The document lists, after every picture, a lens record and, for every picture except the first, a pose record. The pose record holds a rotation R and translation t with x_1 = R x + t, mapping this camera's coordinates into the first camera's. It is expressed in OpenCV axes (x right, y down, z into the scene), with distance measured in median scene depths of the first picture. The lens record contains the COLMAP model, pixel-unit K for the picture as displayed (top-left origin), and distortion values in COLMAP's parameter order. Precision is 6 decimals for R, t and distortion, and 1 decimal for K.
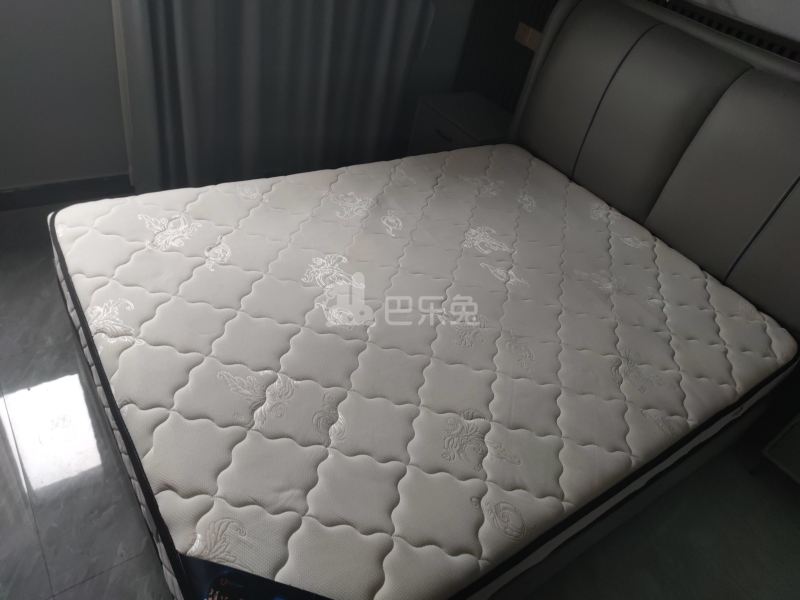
lens RADIAL K [[566.5, 0, 400.3], [0, 566.5, 286.9], [0, 0, 1]] dist [0.057817, -0.063170]
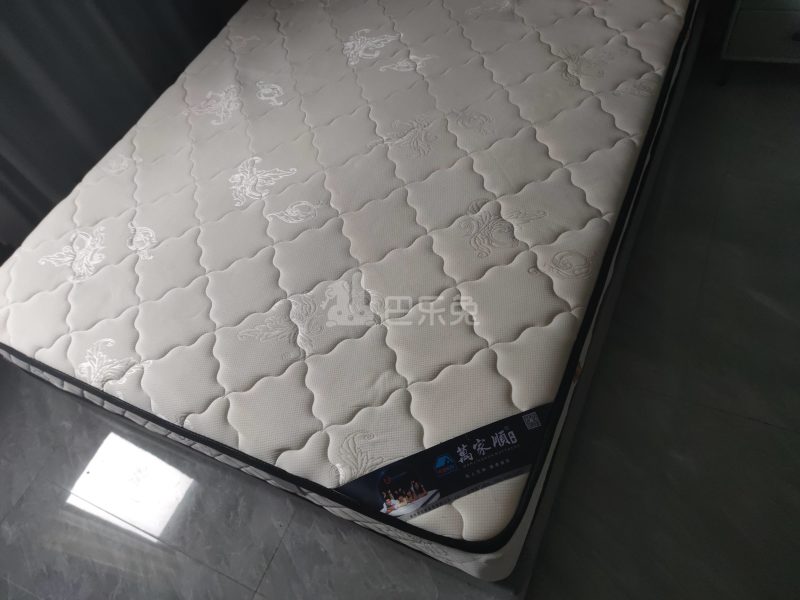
lens RADIAL K [[573.7, 0, 395.9], [0, 573.7, 296.4], [0, 0, 1]] dist [0.054186, -0.067204]
pose [[0.789310, -0.613852, -0.013213, -0.054154], [0.594820, 0.759148, 0.264354, 0.005539], [-0.152244, -0.216517, 0.964335, 0.057947]]
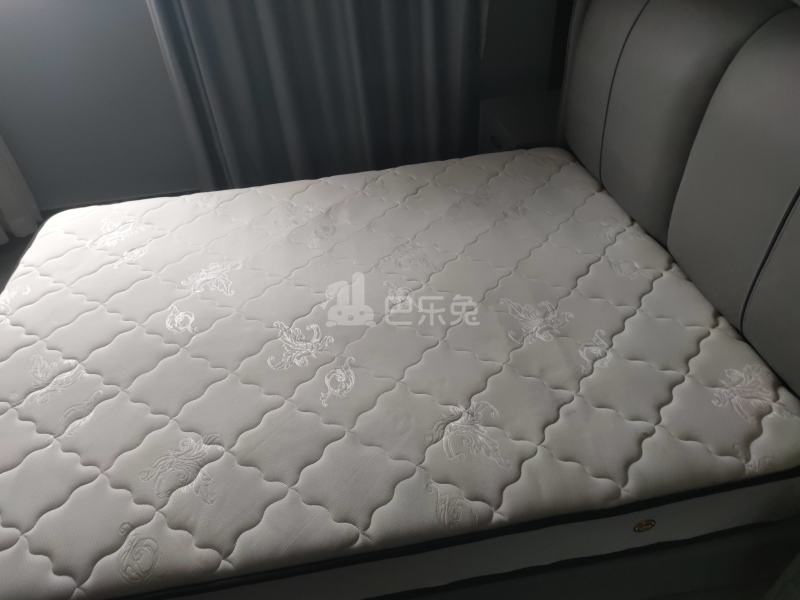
lens RADIAL K [[566.5, 0, 400.3], [0, 566.5, 286.9], [0, 0, 1]] dist [0.057817, -0.063170]
pose [[0.871199, 0.071243, -0.485734, 0.728201], [-0.090178, 0.995802, -0.015685, -0.025825], [0.482577, 0.057467, 0.873966, 0.304268]]
